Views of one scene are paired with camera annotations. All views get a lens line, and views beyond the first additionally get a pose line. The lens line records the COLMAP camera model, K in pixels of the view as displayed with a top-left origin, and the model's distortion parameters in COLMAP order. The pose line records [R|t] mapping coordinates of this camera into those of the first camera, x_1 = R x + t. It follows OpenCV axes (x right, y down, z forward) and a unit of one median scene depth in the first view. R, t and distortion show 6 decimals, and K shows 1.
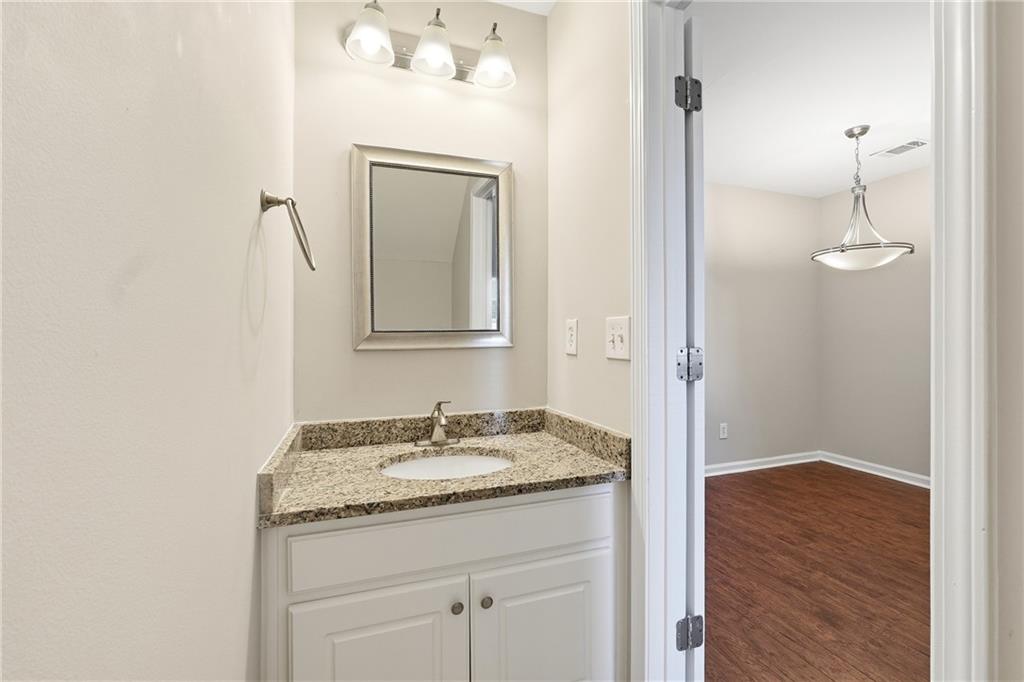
lens RADIAL K [[432.9, 0, 518.9], [0, 432.9, 344.2], [0, 0, 1]] dist [-0.010005, 0.003000]
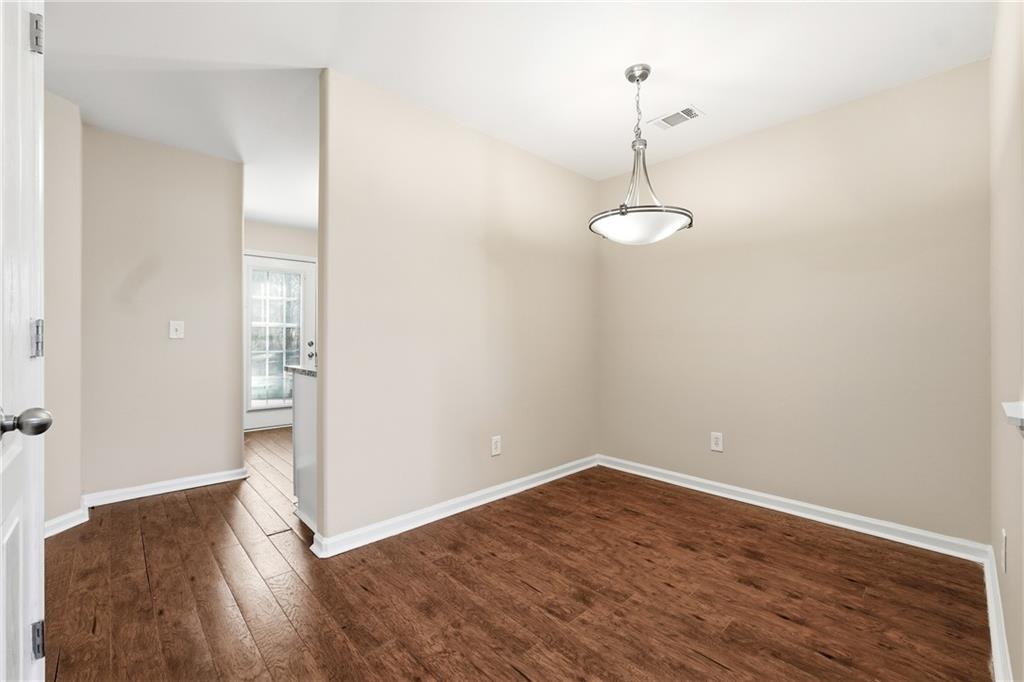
lens RADIAL K [[432.9, 0, 510.9], [0, 432.9, 347.3], [0, 0, 1]] dist [-0.010005, 0.003000]
pose [[0.917613, -0.000803, 0.397475, 0.233363], [-0.002761, 0.999961, 0.008394, 0.015631], [-0.397466, -0.008799, 0.917575, 0.330684]]
